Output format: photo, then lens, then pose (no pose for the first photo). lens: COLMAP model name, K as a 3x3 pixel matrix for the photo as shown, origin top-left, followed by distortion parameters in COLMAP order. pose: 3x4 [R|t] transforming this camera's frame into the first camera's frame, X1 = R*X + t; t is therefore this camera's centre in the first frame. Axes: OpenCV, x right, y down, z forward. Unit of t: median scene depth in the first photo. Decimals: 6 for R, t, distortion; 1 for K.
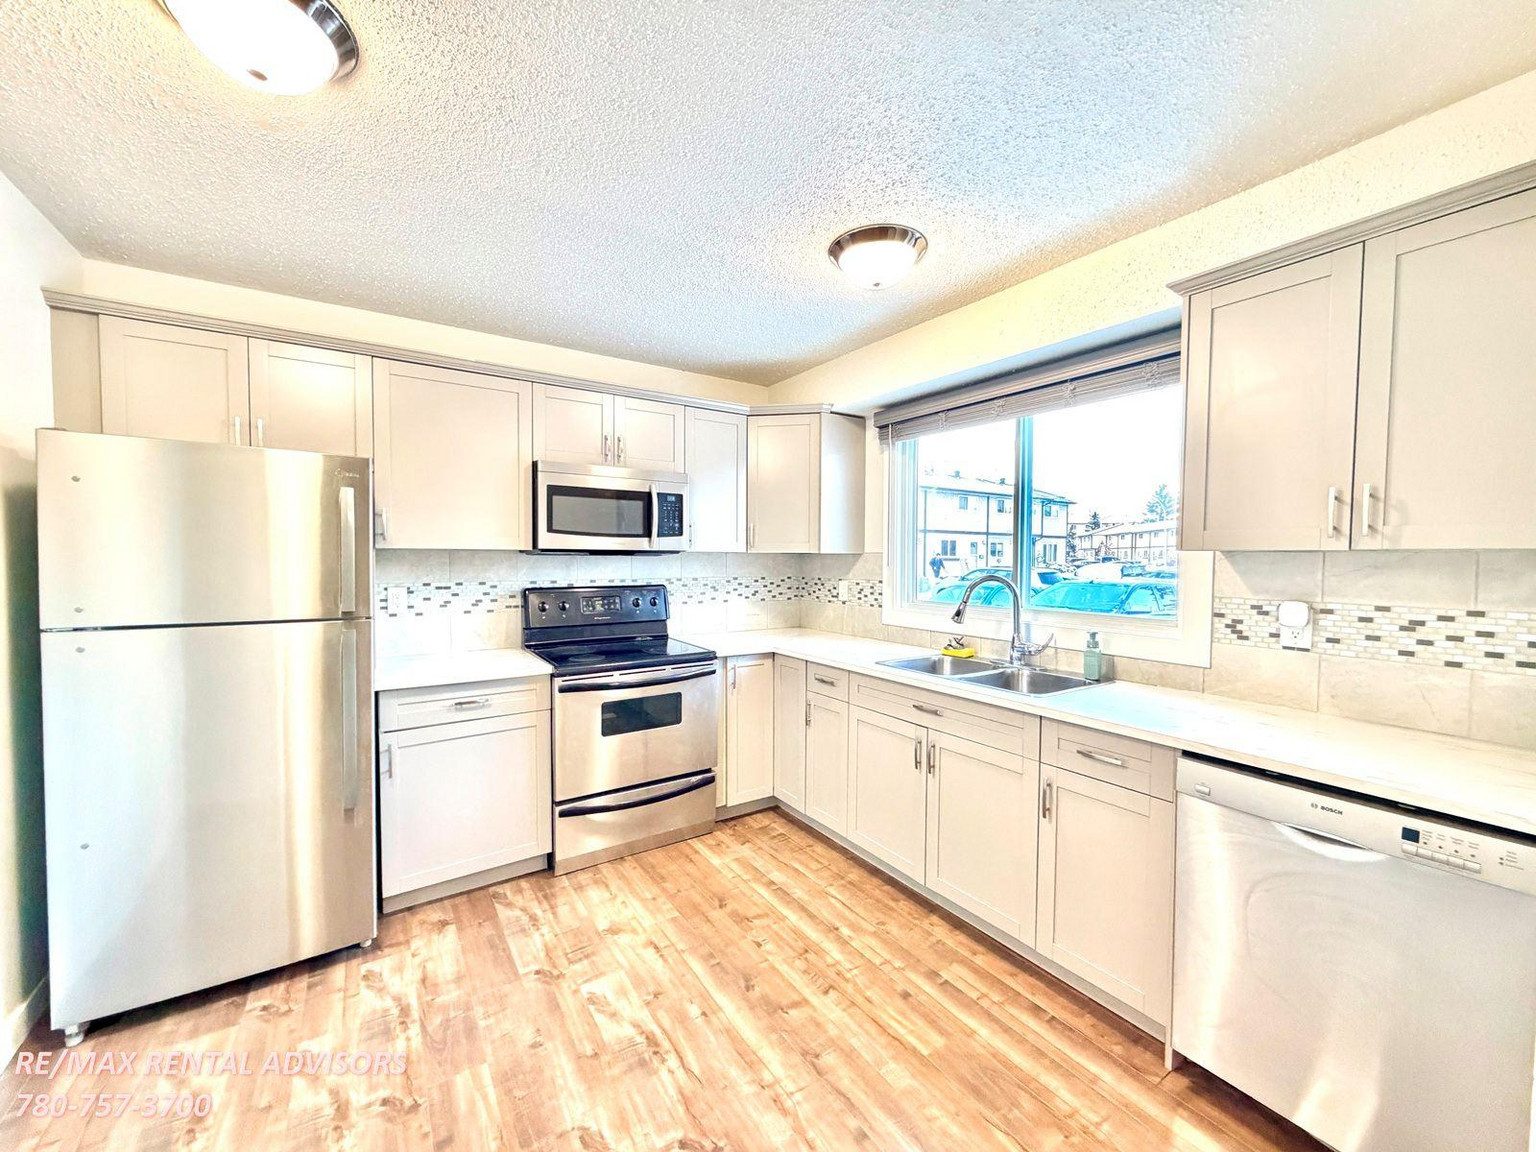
lens RADIAL K [[611.4, 0, 765.1], [0, 611.4, 578.0], [0, 0, 1]] dist [0.001830, -0.000792]
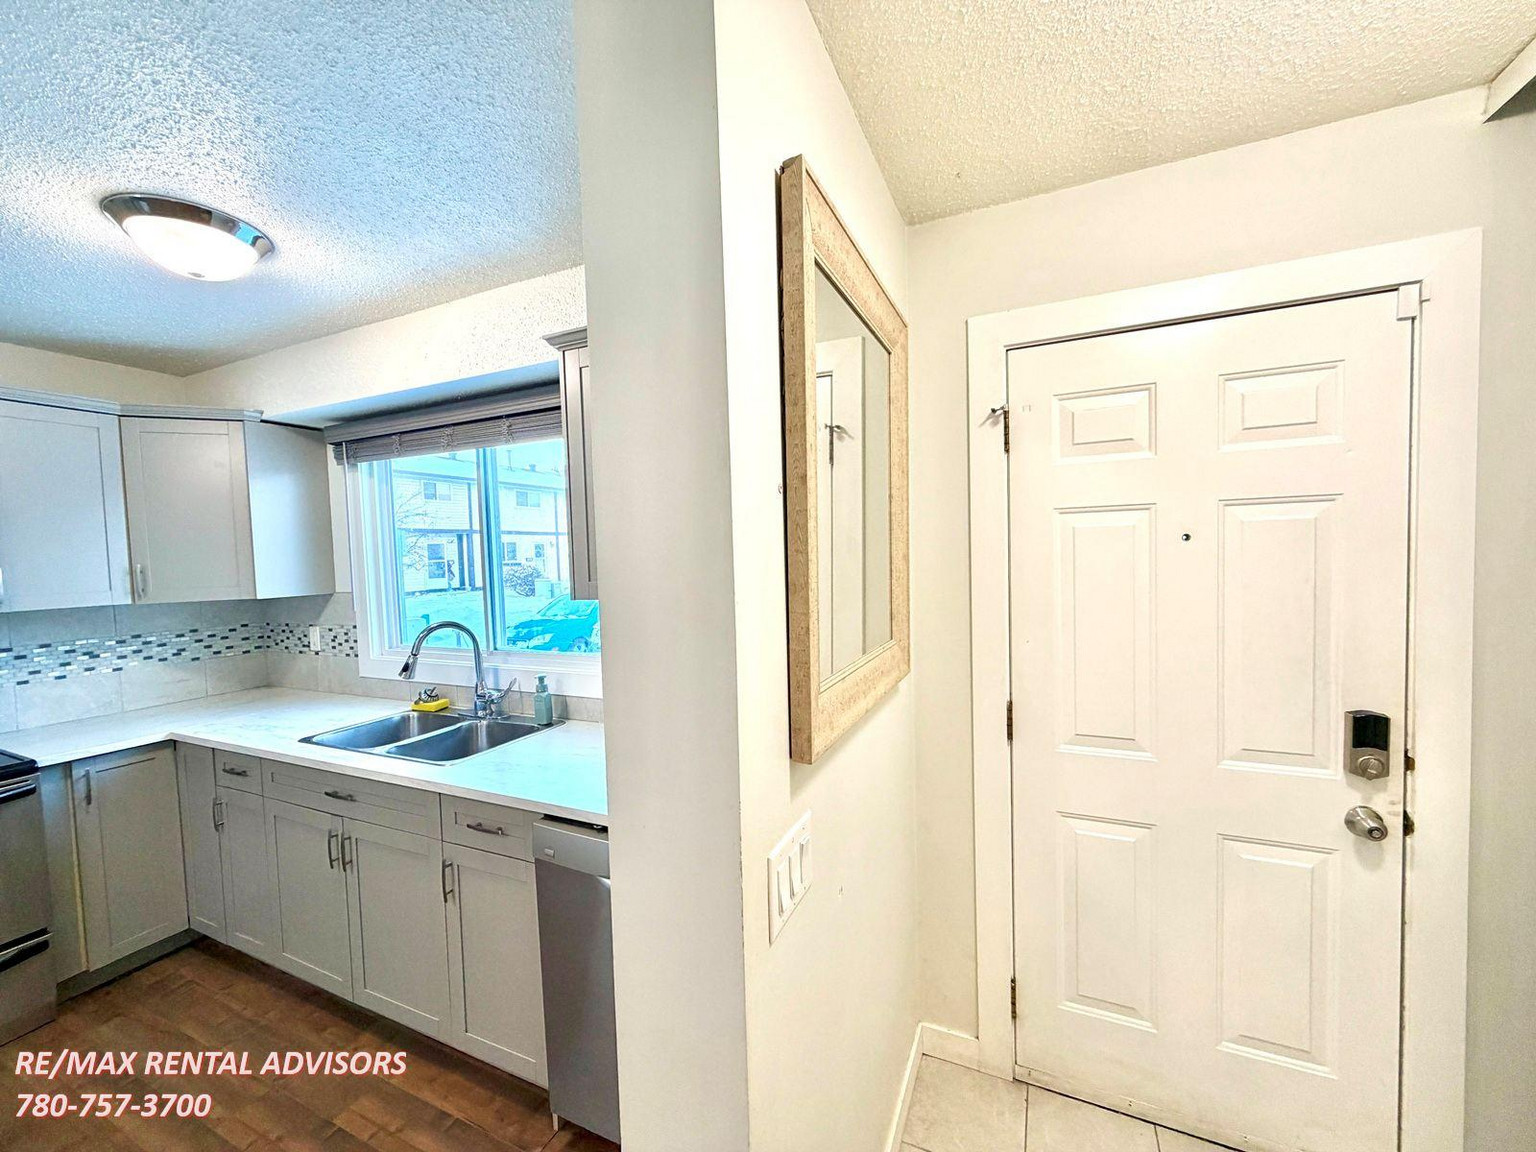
lens RADIAL K [[611.4, 0, 768.4], [0, 611.4, 576.5], [0, 0, 1]] dist [0.001830, -0.000792]
pose [[0.845068, -0.053703, 0.531954, 0.328857], [0.054143, 0.998424, 0.014784, -0.065575], [-0.531910, 0.016308, 0.846644, -0.029012]]
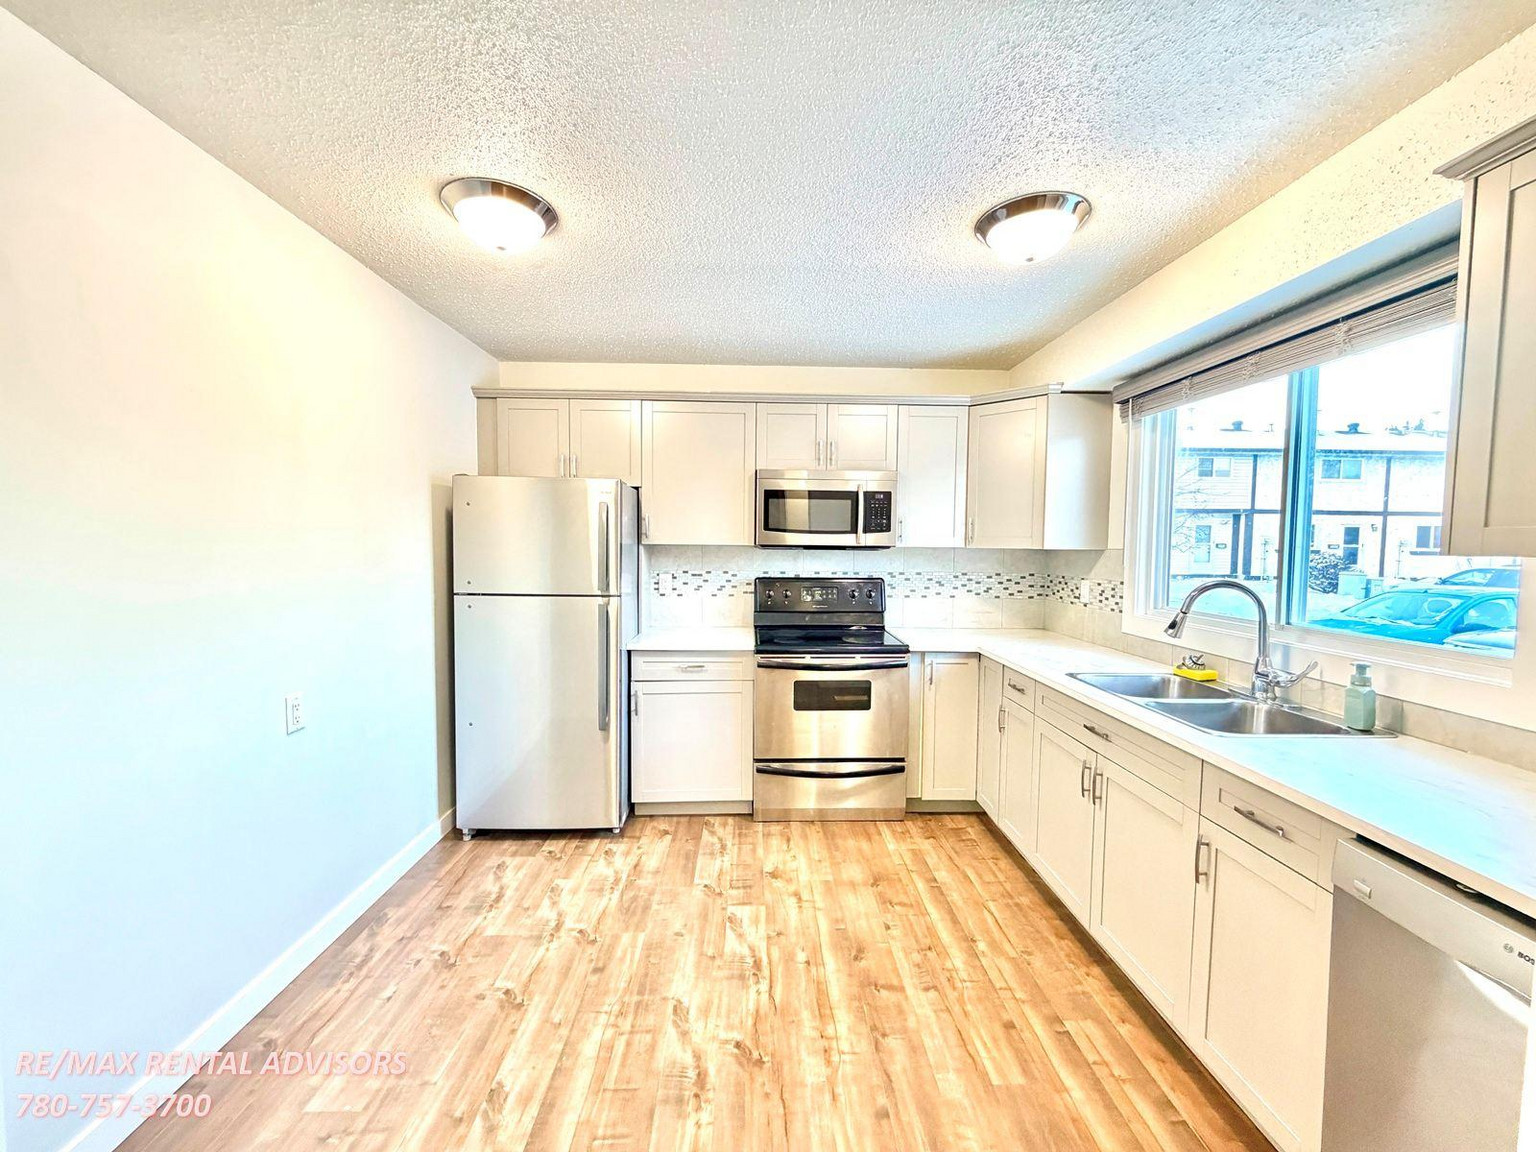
lens RADIAL K [[611.4, 0, 760.9], [0, 611.4, 577.9], [0, 0, 1]] dist [0.001830, -0.000792]
pose [[0.847169, 0.033402, -0.530273, 0.312298], [-0.023809, 0.999406, 0.024915, -0.015318], [0.530790, -0.008482, 0.847461, 0.006187]]
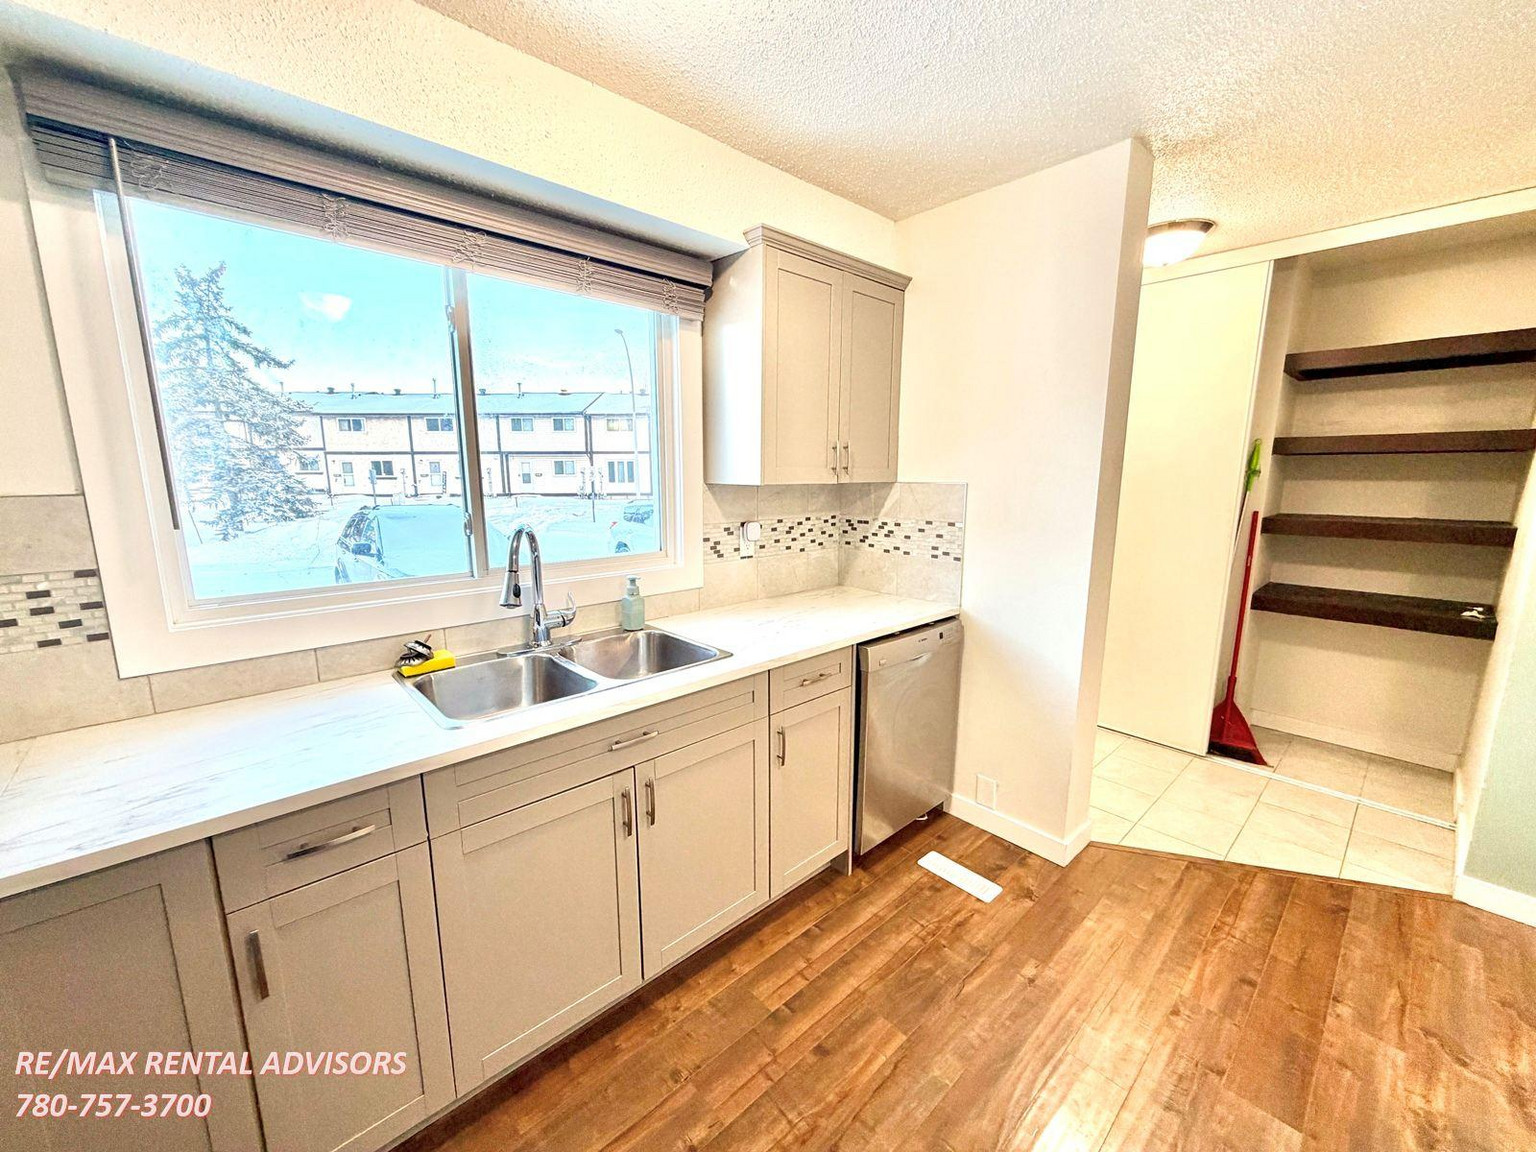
lens RADIAL K [[611.4, 0, 767.9], [0, 611.4, 577.7], [0, 0, 1]] dist [0.001830, -0.000792]
pose [[-0.166271, -0.173330, 0.970727, -0.353276], [0.035836, 0.982718, 0.181609, -0.064808], [-0.985429, 0.064984, -0.157186, 0.945167]]
